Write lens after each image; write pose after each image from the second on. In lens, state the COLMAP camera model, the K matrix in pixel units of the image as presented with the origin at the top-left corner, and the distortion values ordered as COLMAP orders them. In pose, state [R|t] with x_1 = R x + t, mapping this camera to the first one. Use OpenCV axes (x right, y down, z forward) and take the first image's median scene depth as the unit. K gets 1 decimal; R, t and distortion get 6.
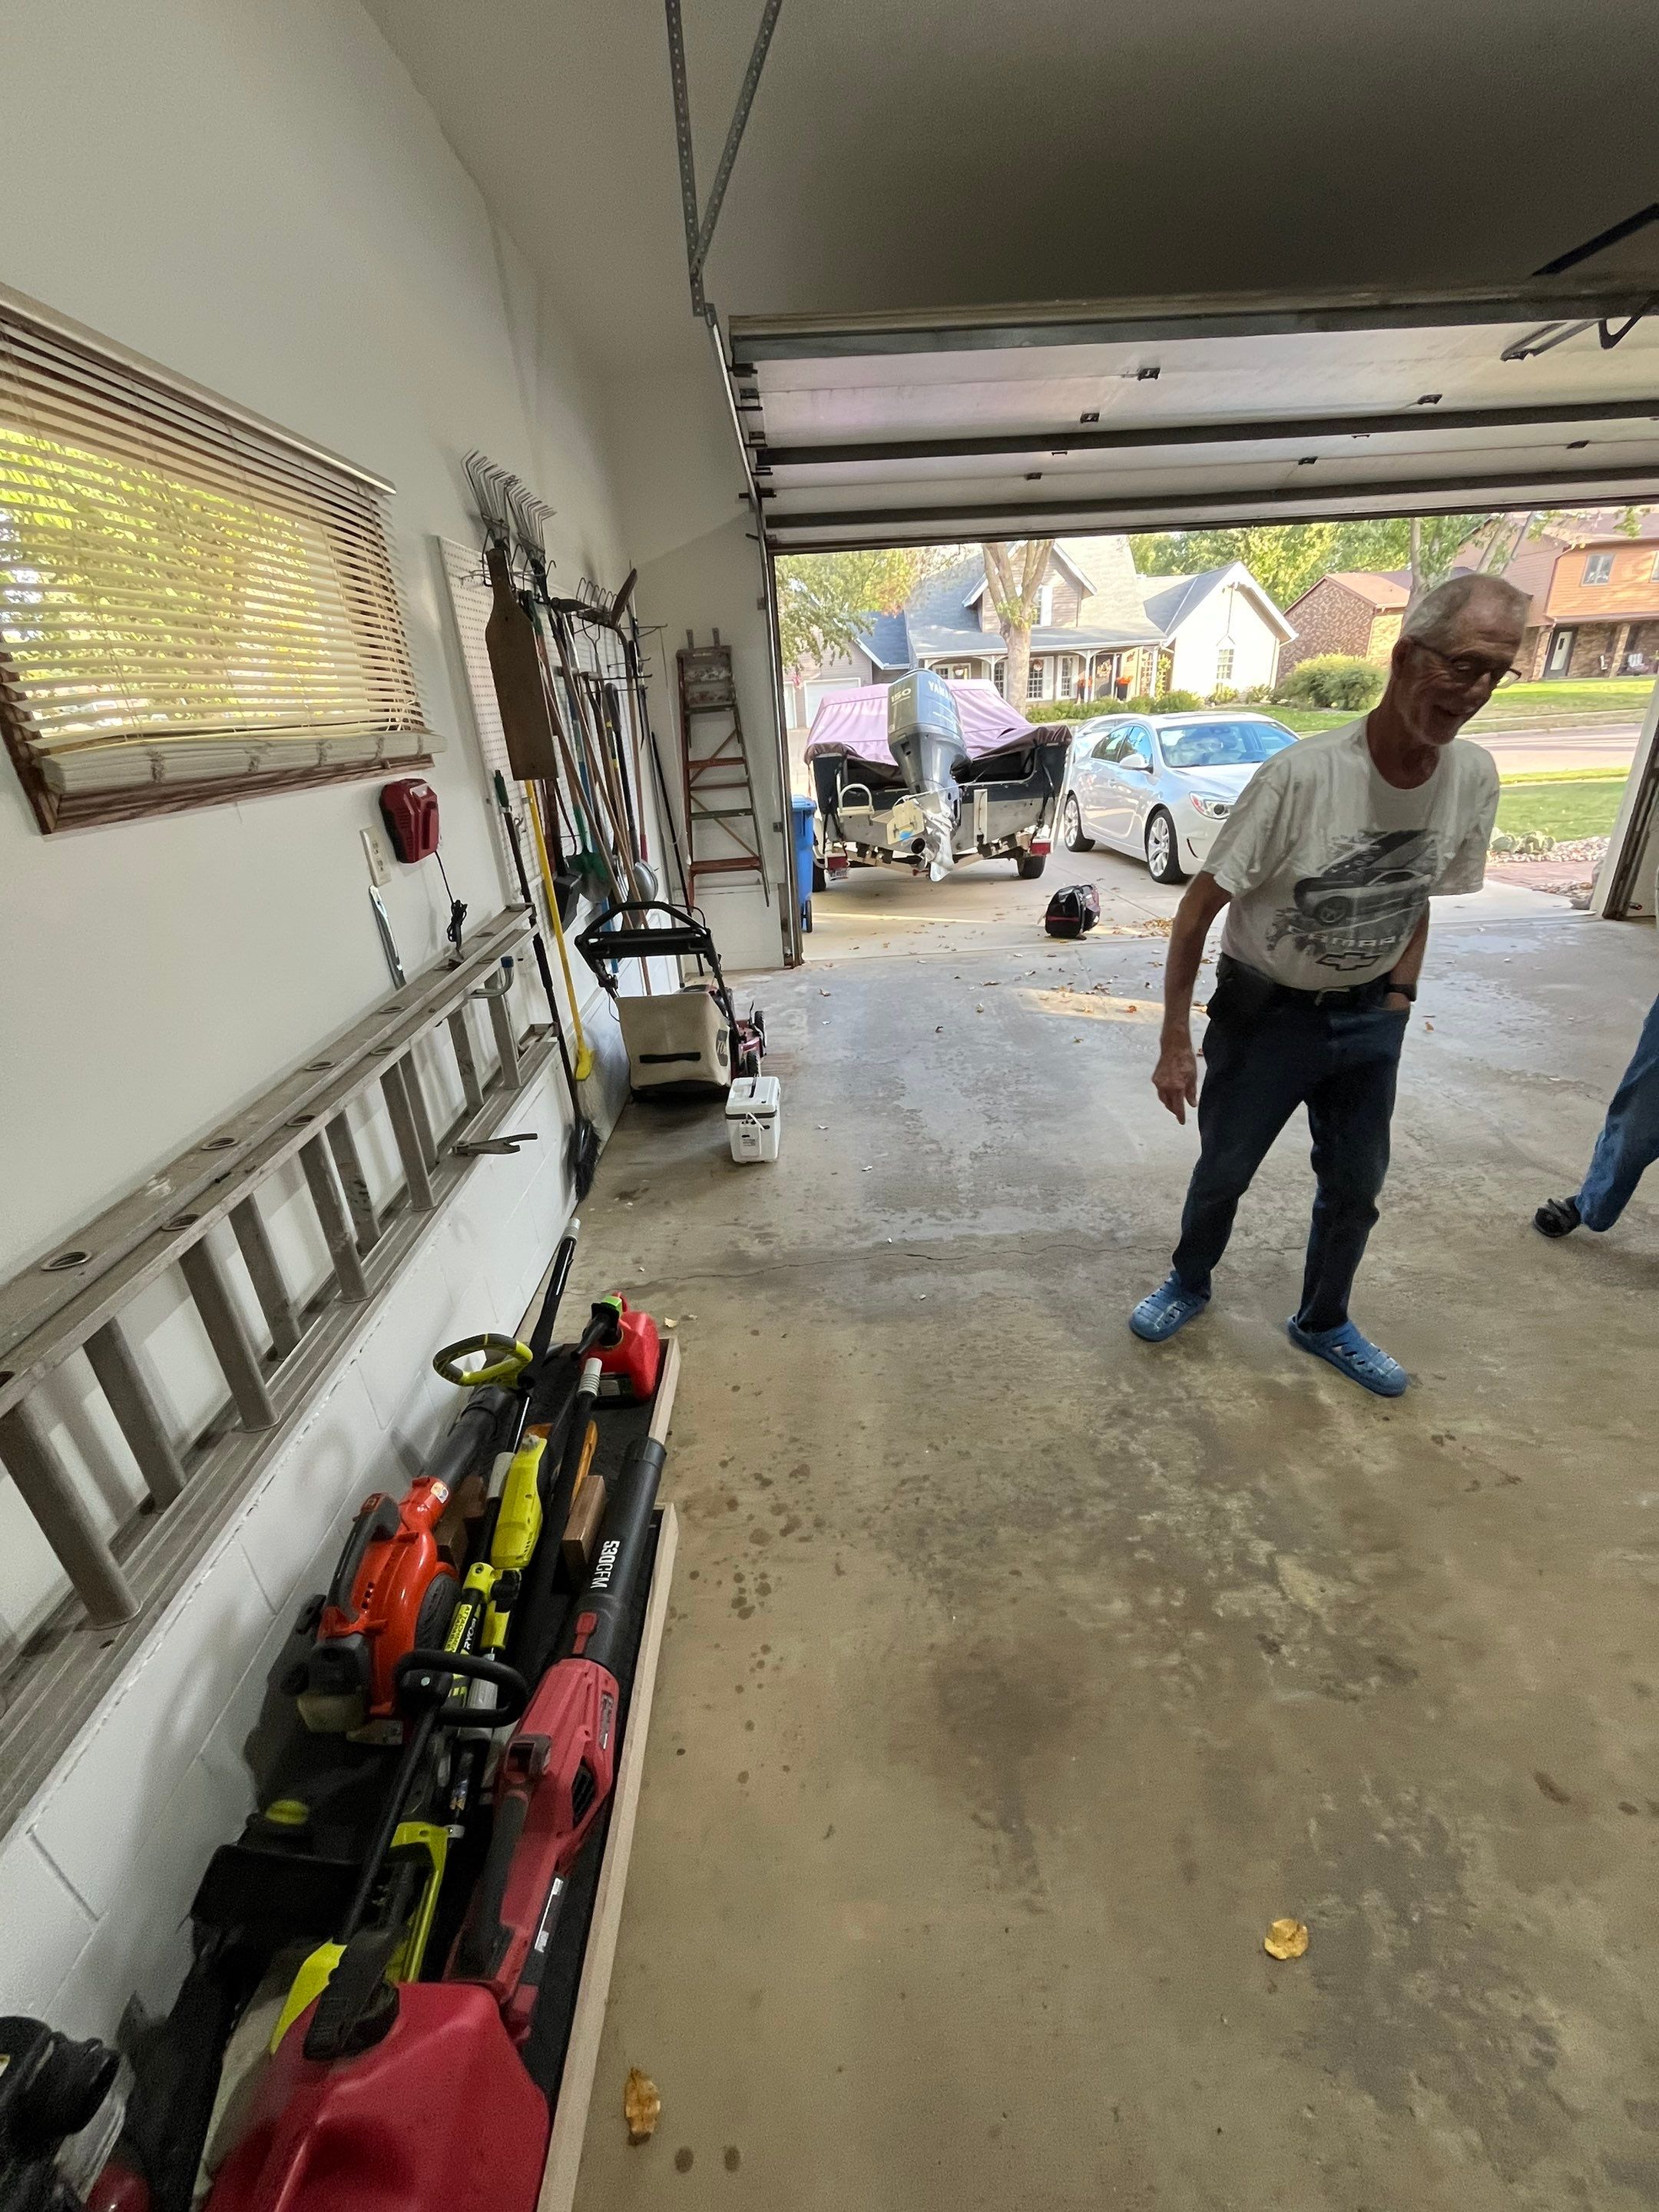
lens RADIAL K [[887.1, 0, 827.6], [0, 887.1, 1107.4], [0, 0, 1]] dist [-0.006451, 0.000566]
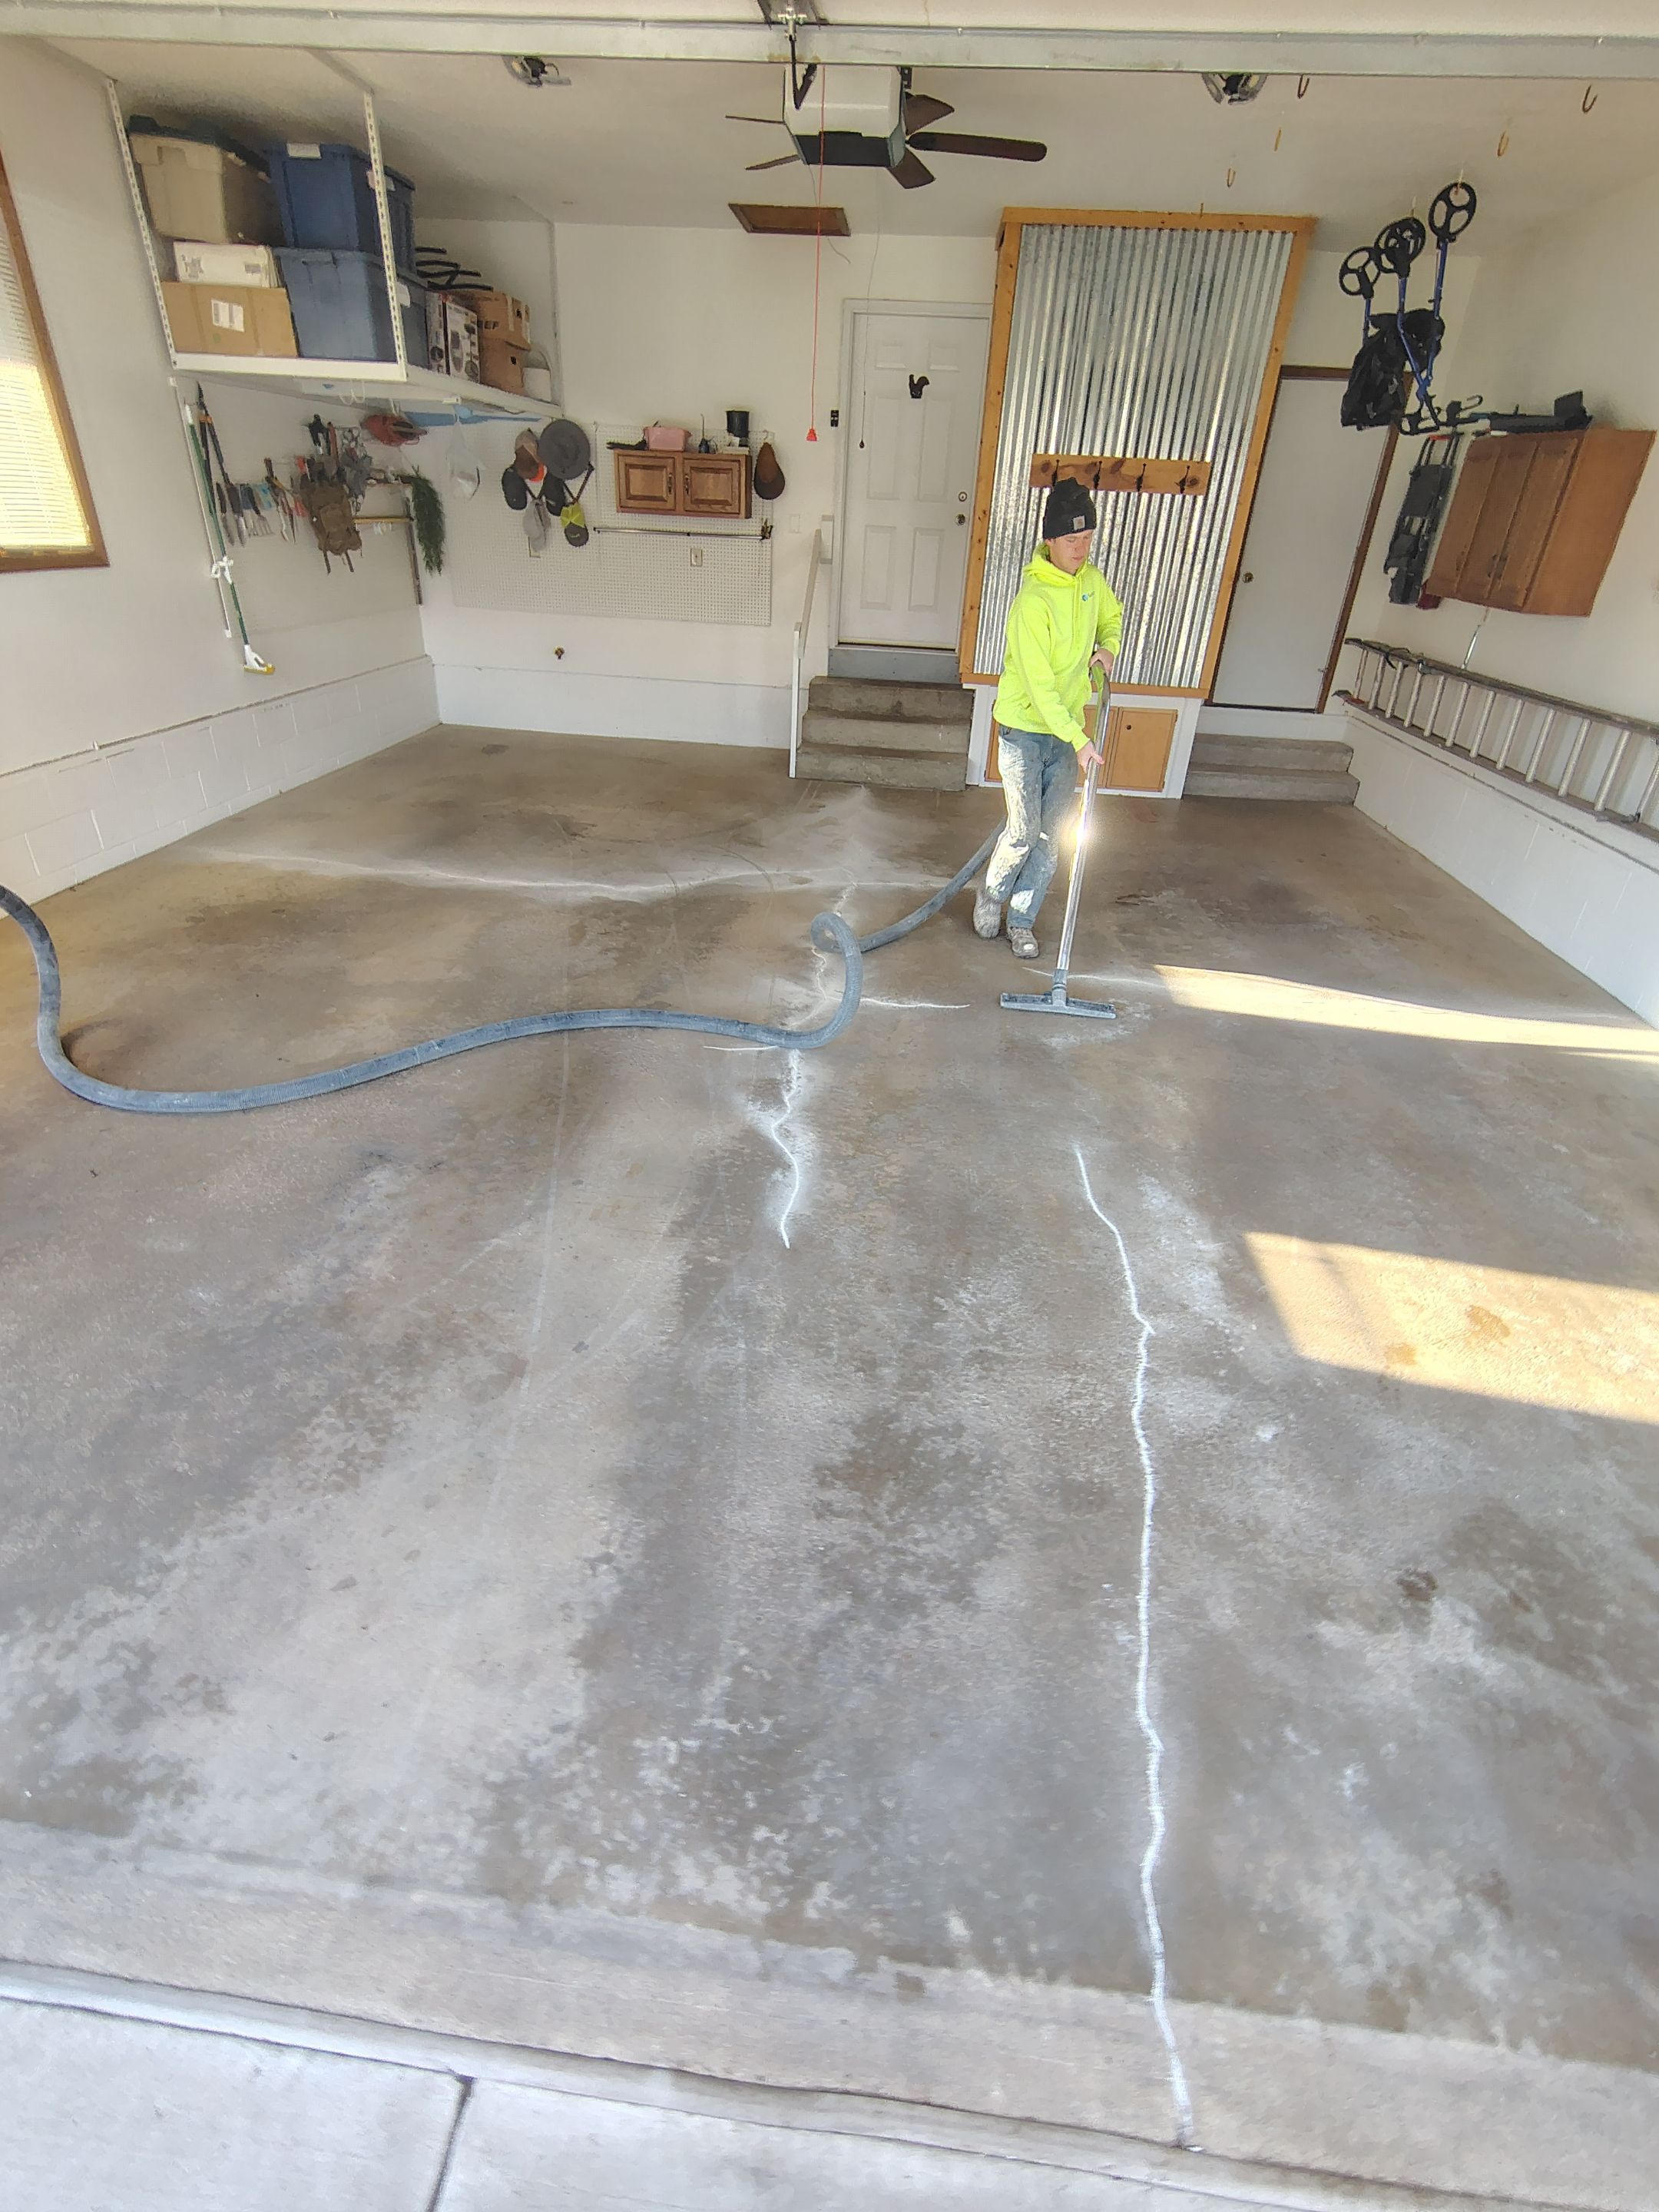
lens RADIAL K [[1022.2, 0, 826.2], [0, 1022.2, 1102.5], [0, 0, 1]] dist [-0.013840, 0.005130]
pose [[-0.992801, -0.048397, 0.109561, 0.904876], [0.060973, 0.583113, 0.810100, -1.299616], [-0.103093, 0.810948, -0.575964, 2.620640]]
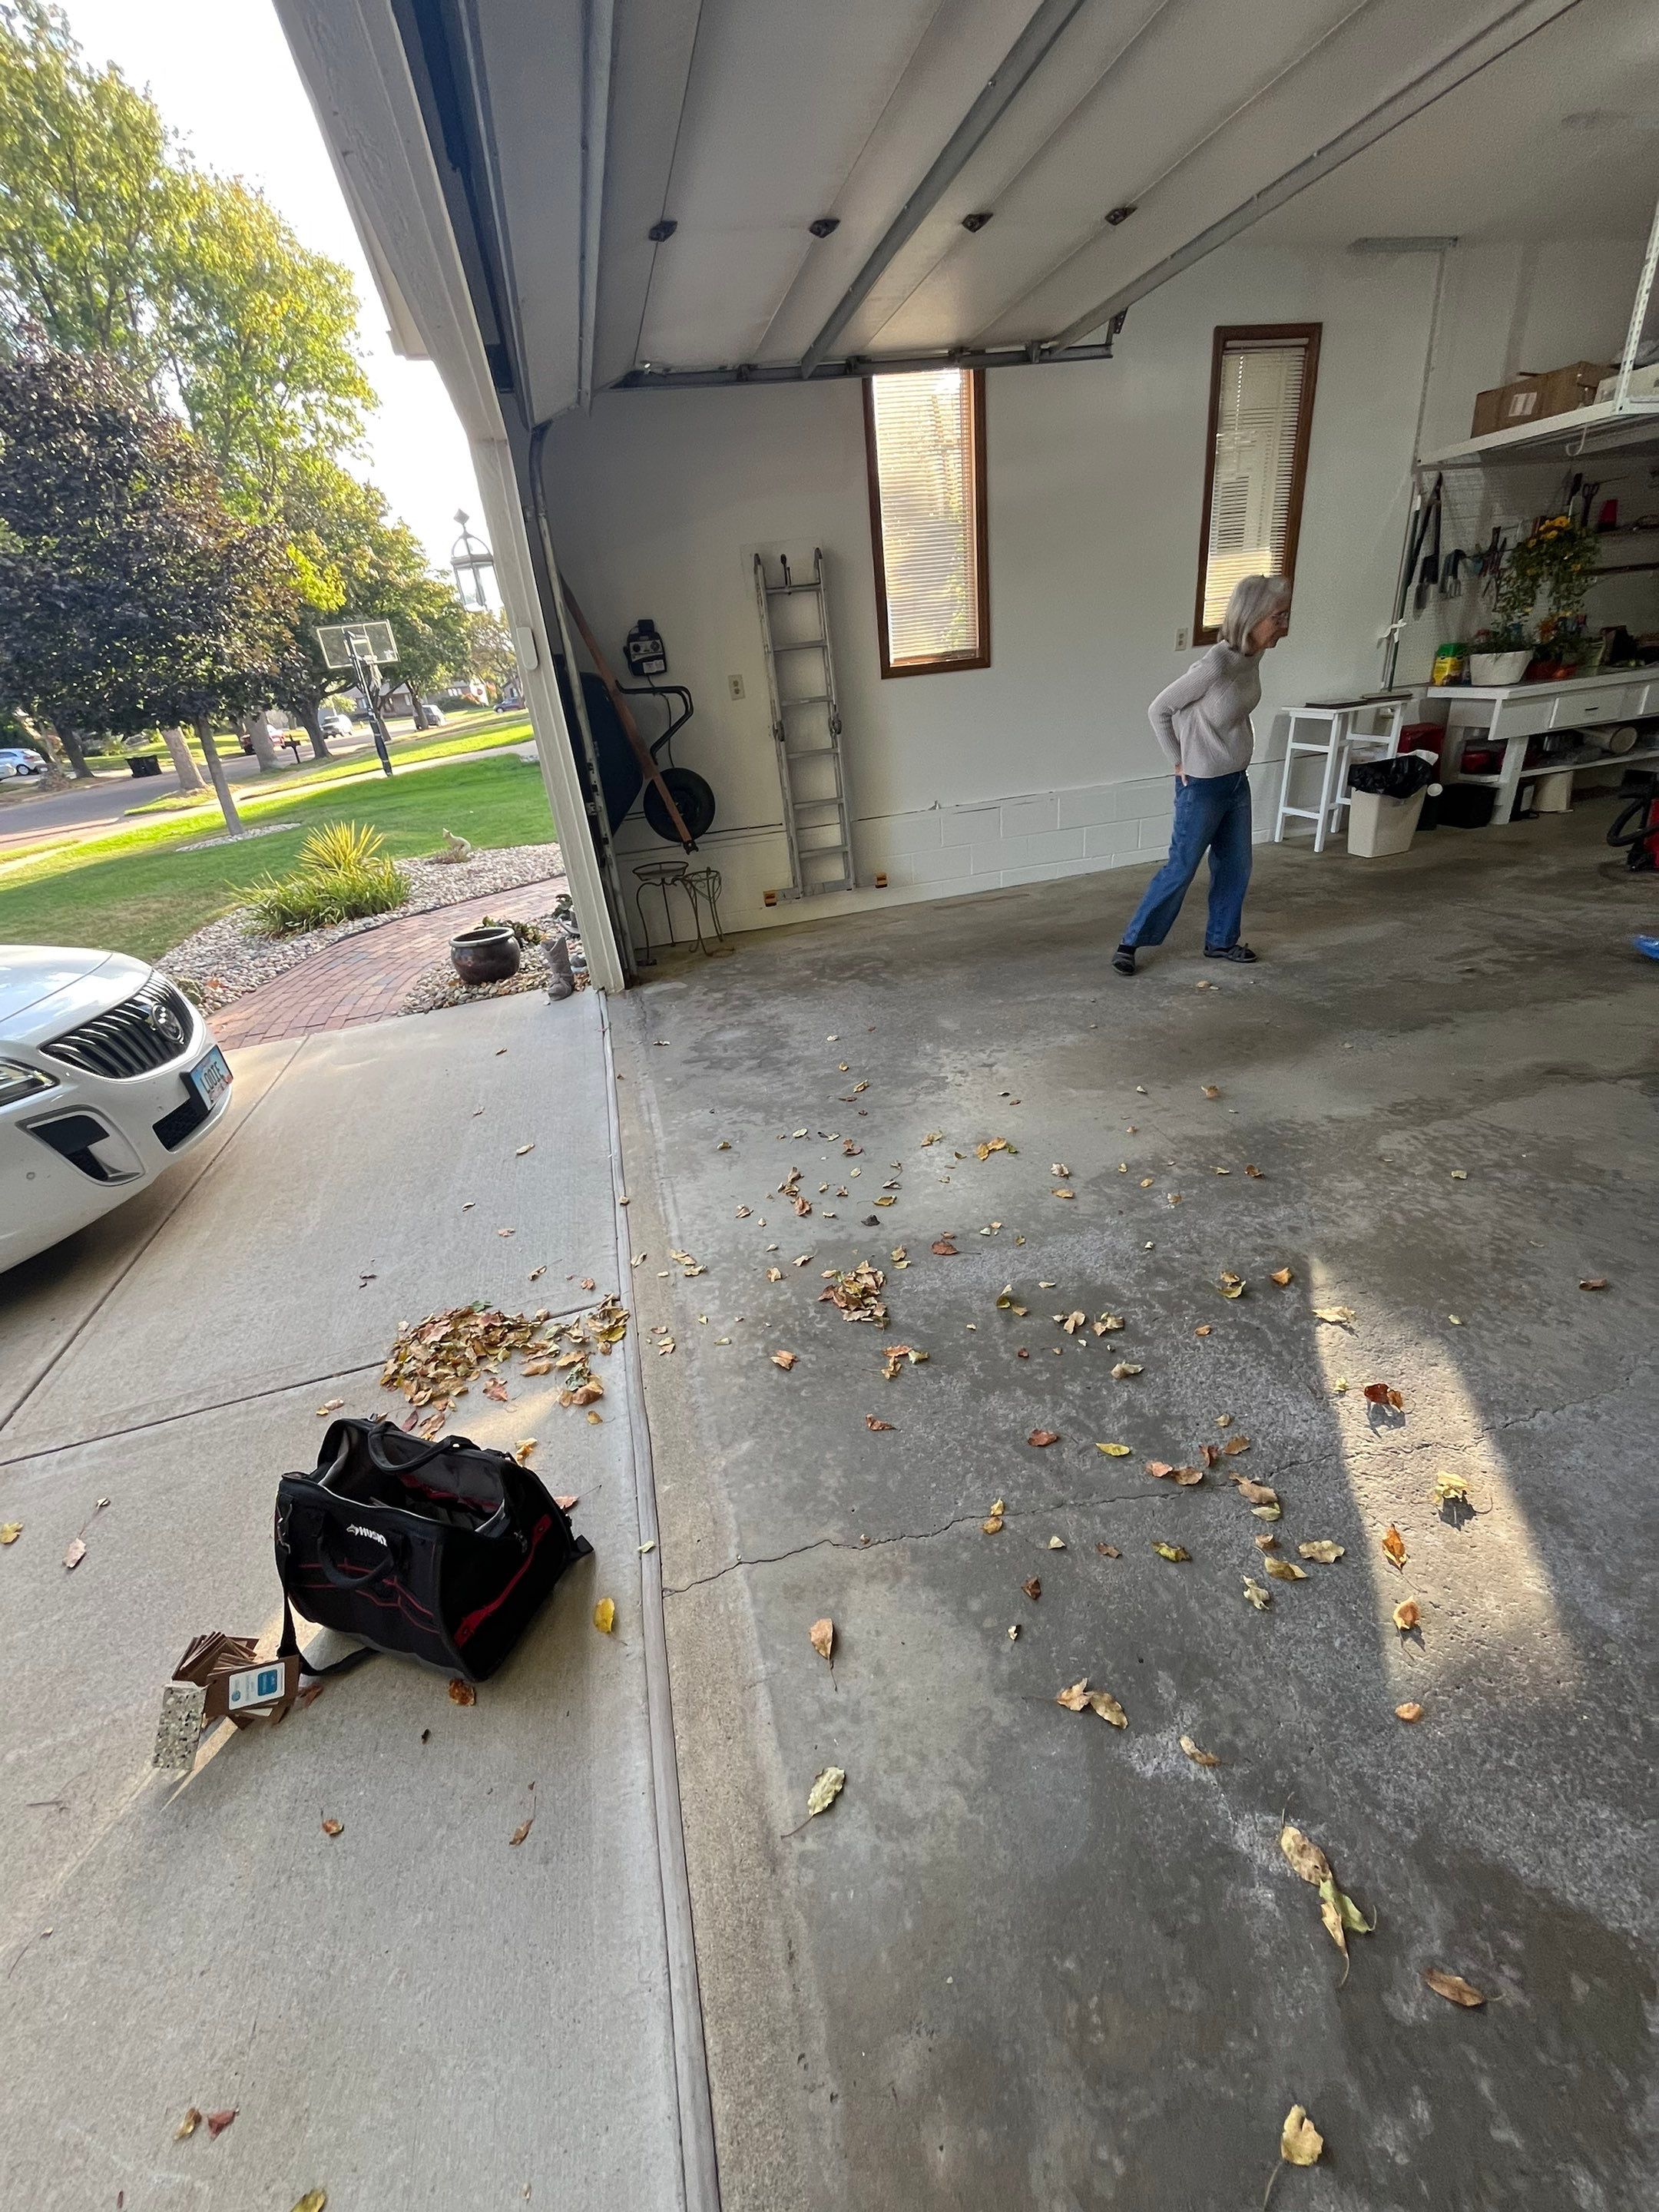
lens RADIAL K [[887.1, 0, 828.4], [0, 887.1, 1107.2], [0, 0, 1]] dist [-0.006451, 0.000566]
pose [[-0.227816, -0.358468, 0.905318, 0.219030], [0.503182, 0.752654, 0.424641, -1.020495], [-0.833611, 0.552280, 0.008908, 2.422103]]
